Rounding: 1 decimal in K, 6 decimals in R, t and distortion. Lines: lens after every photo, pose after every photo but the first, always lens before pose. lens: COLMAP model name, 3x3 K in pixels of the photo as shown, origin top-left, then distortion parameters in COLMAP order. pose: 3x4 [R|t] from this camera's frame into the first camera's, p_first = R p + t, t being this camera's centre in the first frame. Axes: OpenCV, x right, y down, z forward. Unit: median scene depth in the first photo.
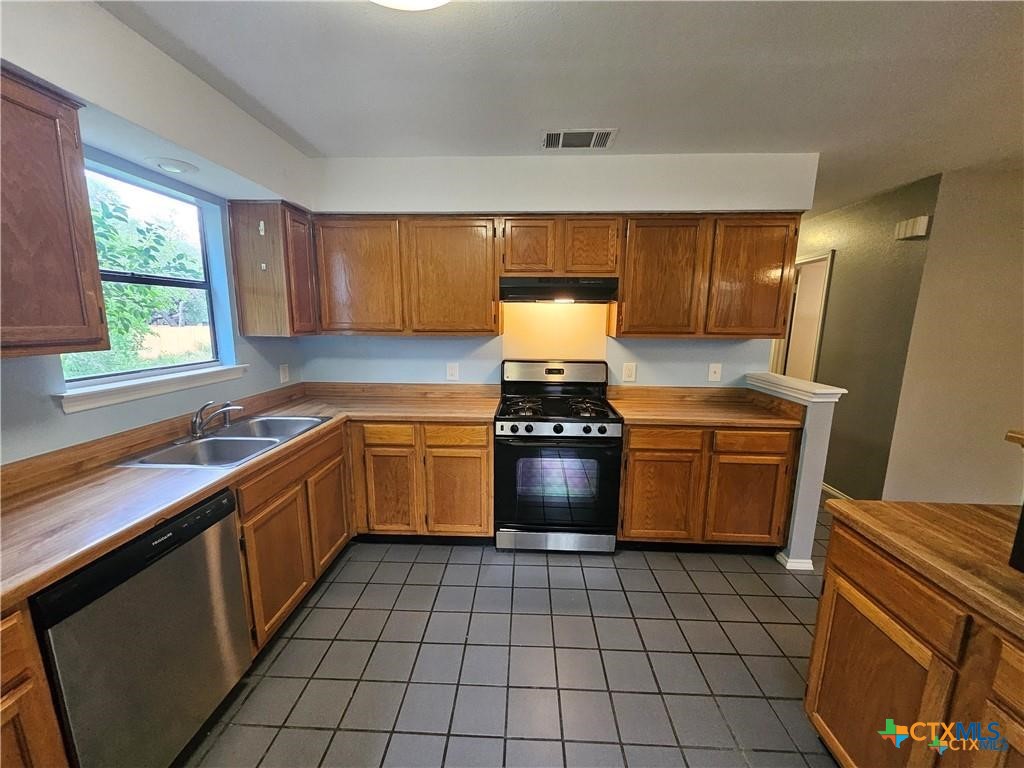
lens RADIAL K [[402.9, 0, 510.8], [0, 402.9, 389.2], [0, 0, 1]] dist [-0.001490, -0.000421]
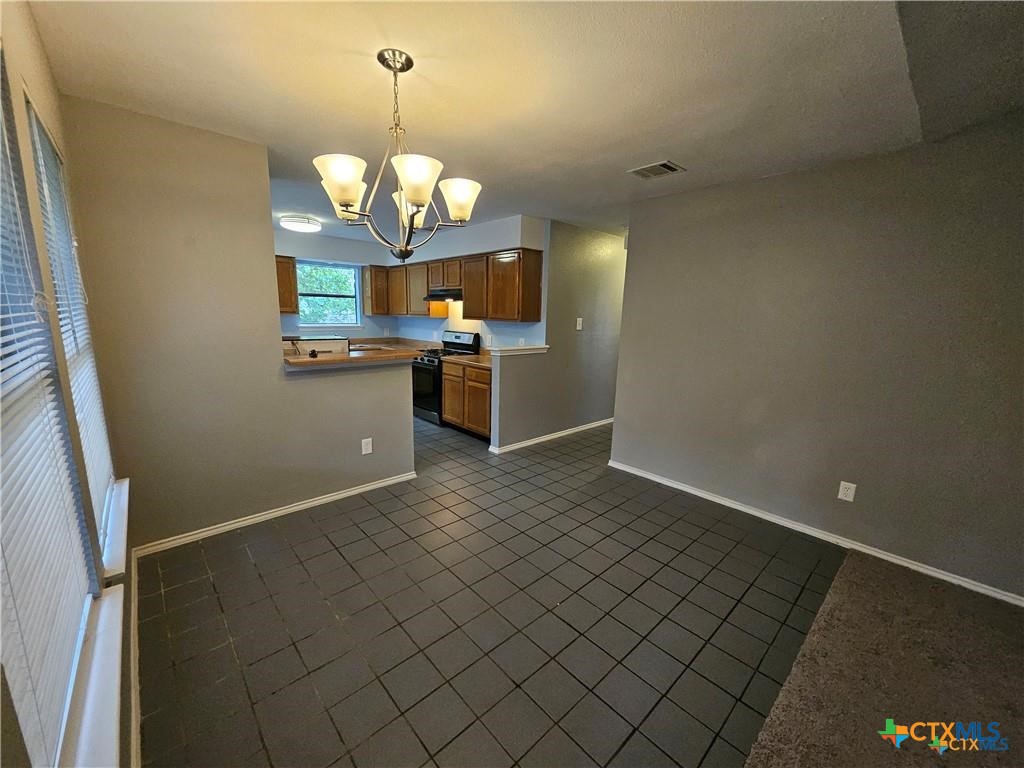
lens RADIAL K [[402.9, 0, 510.8], [0, 402.9, 389.2], [0, 0, 1]] dist [-0.001490, -0.000421]
pose [[0.698424, 0.142734, -0.701307, 1.856781], [-0.143252, 0.987961, 0.058412, 0.057656], [0.701201, 0.059667, 0.710462, -0.194906]]
